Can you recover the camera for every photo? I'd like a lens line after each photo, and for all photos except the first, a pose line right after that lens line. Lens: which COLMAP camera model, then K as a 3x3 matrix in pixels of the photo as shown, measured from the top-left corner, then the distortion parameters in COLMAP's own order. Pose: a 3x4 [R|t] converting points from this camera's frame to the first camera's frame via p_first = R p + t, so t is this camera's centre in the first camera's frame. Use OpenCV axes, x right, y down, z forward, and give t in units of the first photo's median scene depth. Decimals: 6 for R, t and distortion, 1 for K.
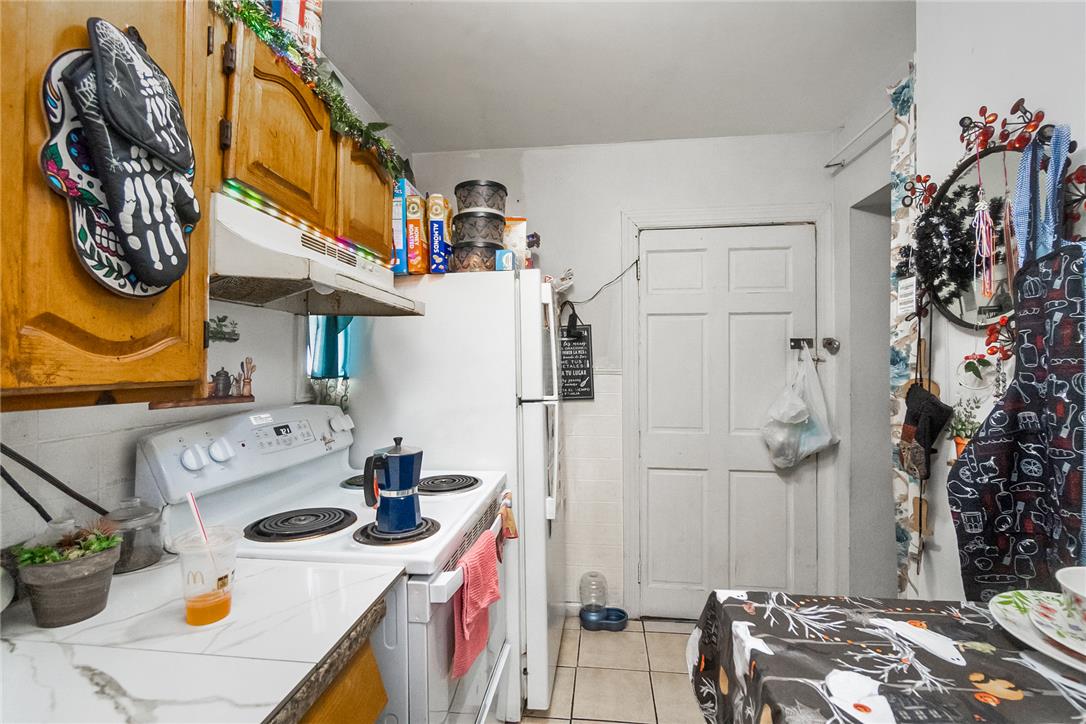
lens RADIAL K [[488.3, 0, 542.7], [0, 488.3, 359.9], [0, 0, 1]] dist [-0.000809, 0.000064]
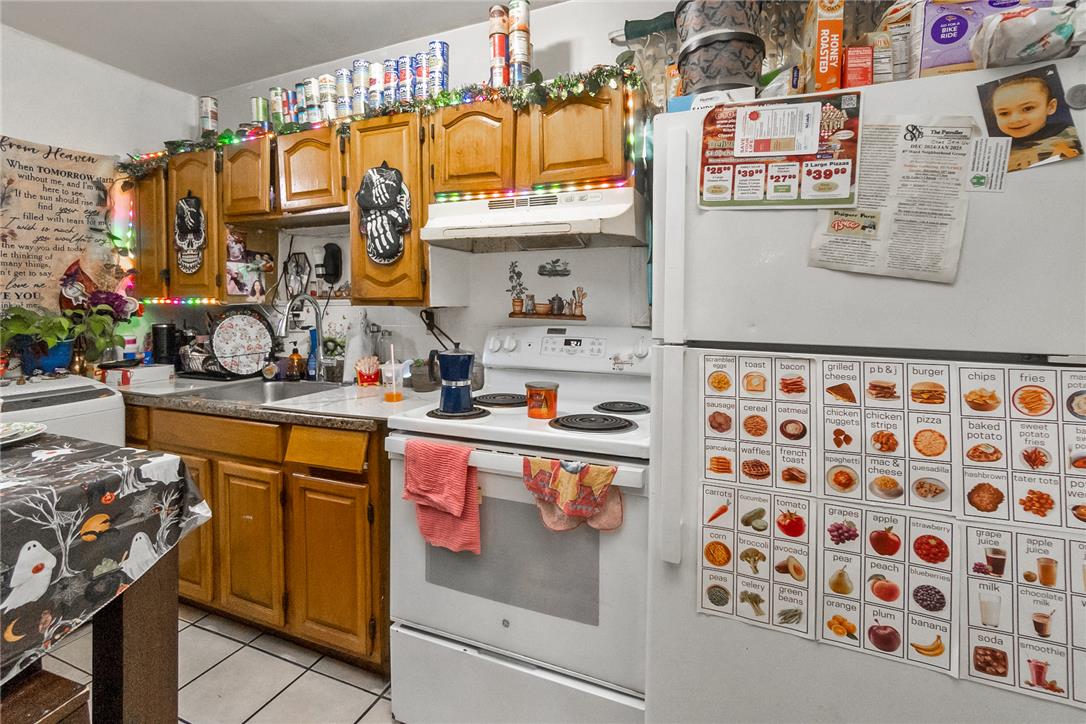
lens RADIAL K [[488.3, 0, 547.7], [0, 488.3, 307.0], [0, 0, 1]] dist [-0.000809, 0.000064]
pose [[-0.280250, 0.003083, -0.959922, 1.008567], [0.001648, 0.999995, 0.002731, 0.065426], [0.959926, -0.000816, -0.280254, 1.825868]]
